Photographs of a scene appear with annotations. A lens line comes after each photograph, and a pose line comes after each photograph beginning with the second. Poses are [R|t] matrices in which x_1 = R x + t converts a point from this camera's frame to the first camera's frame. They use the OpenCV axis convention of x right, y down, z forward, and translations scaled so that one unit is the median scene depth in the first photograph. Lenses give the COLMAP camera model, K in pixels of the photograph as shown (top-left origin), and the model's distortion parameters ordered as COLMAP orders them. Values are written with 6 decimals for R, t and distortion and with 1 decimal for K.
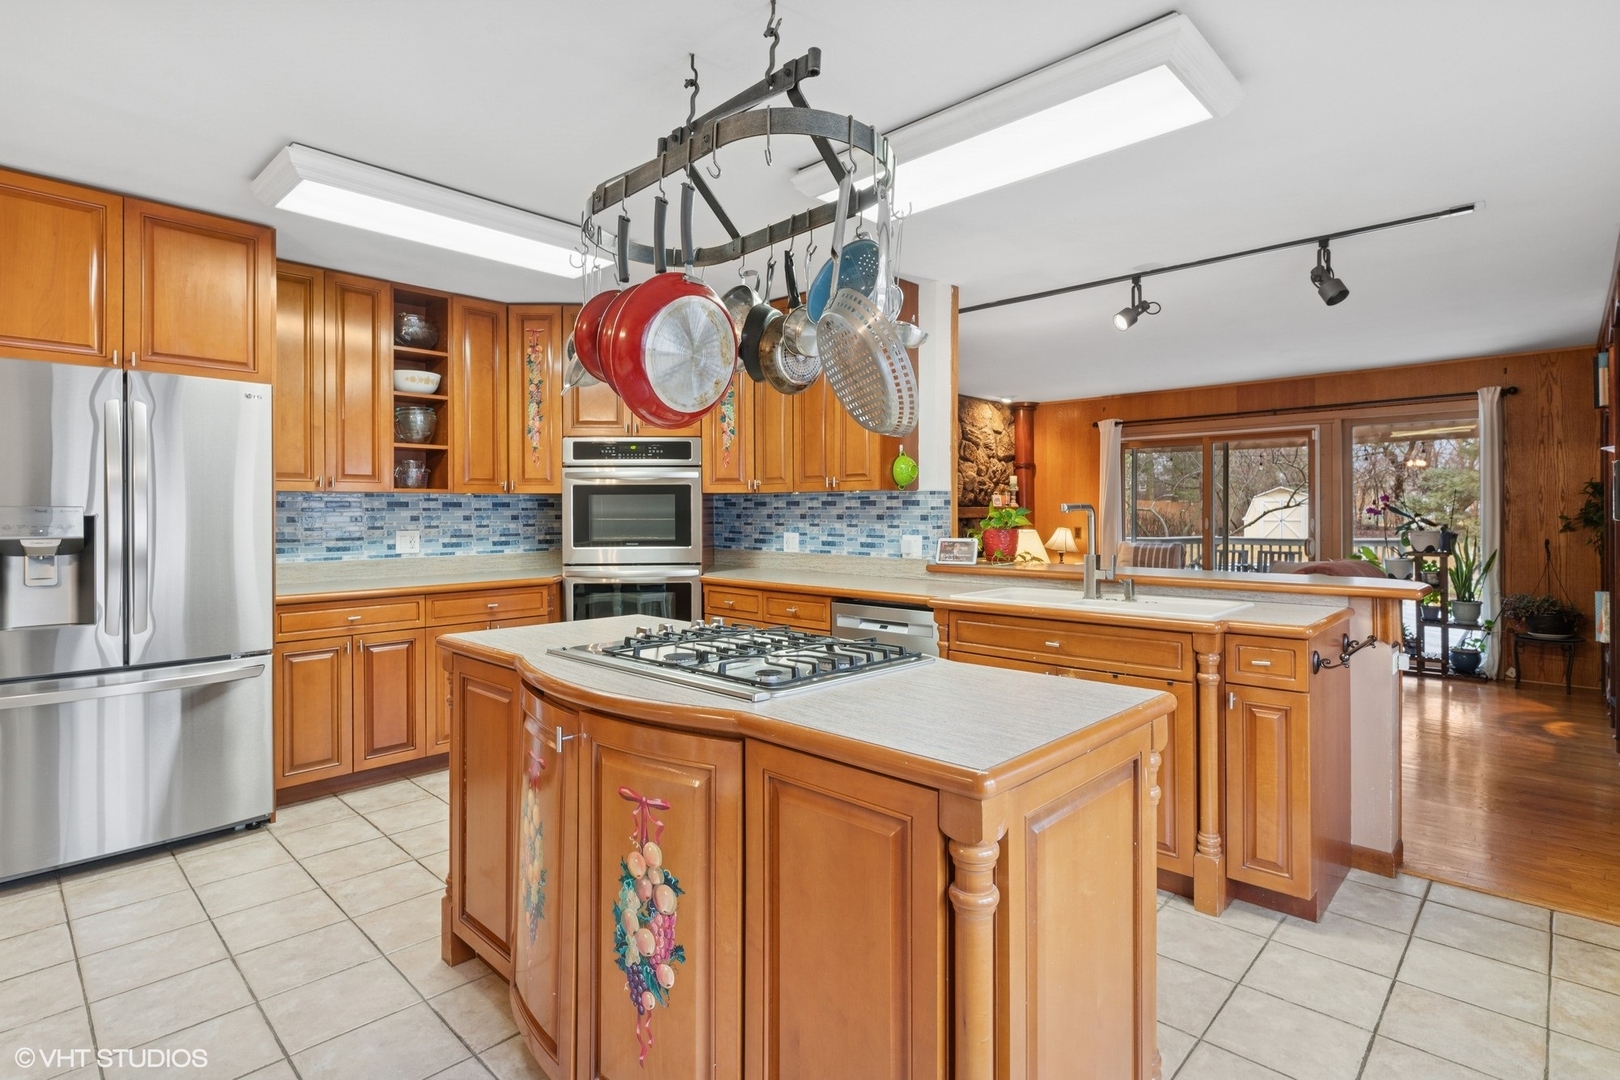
lens RADIAL K [[795.0, 0, 808.1], [0, 795.0, 514.4], [0, 0, 1]] dist [0.002716, 0.000834]
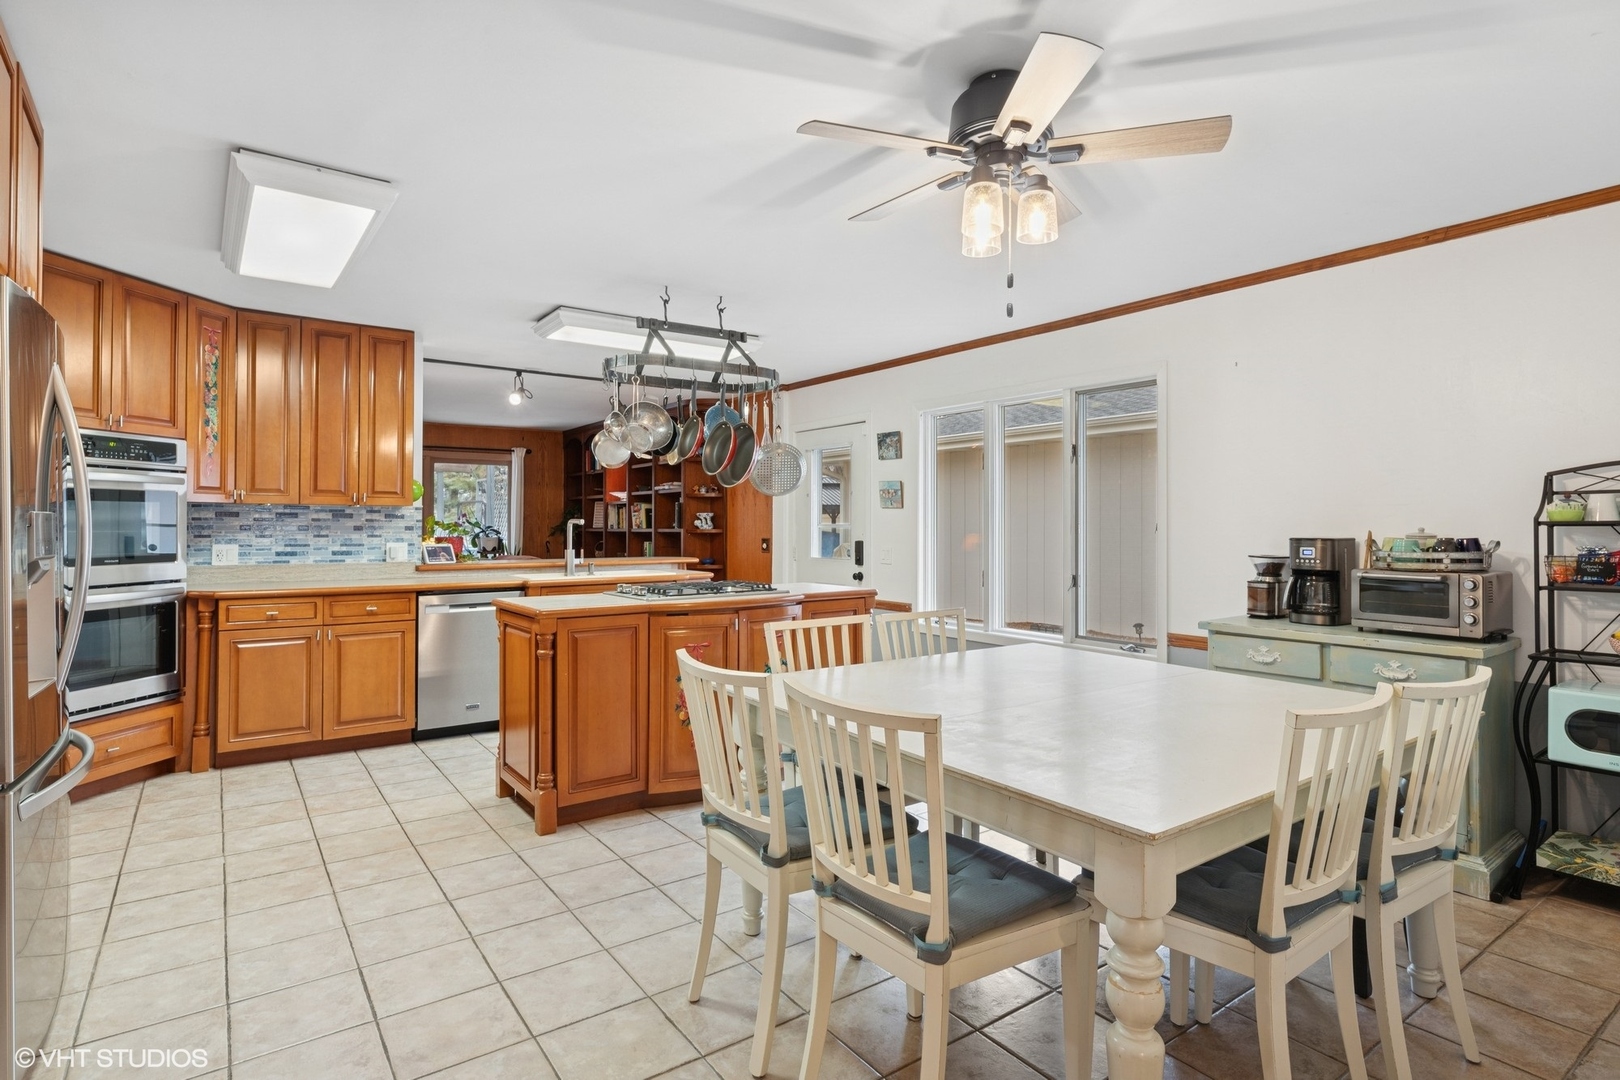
lens RADIAL K [[834.6, 0, 835.4], [0, 834.6, 513.6], [0, 0, 1]] dist [0.000450, 0.000183]
pose [[0.168343, 0.015717, 0.985603, -0.973843], [0.001018, 0.999870, -0.016119, 0.002627], [-0.985728, 0.003717, 0.168305, 0.117413]]
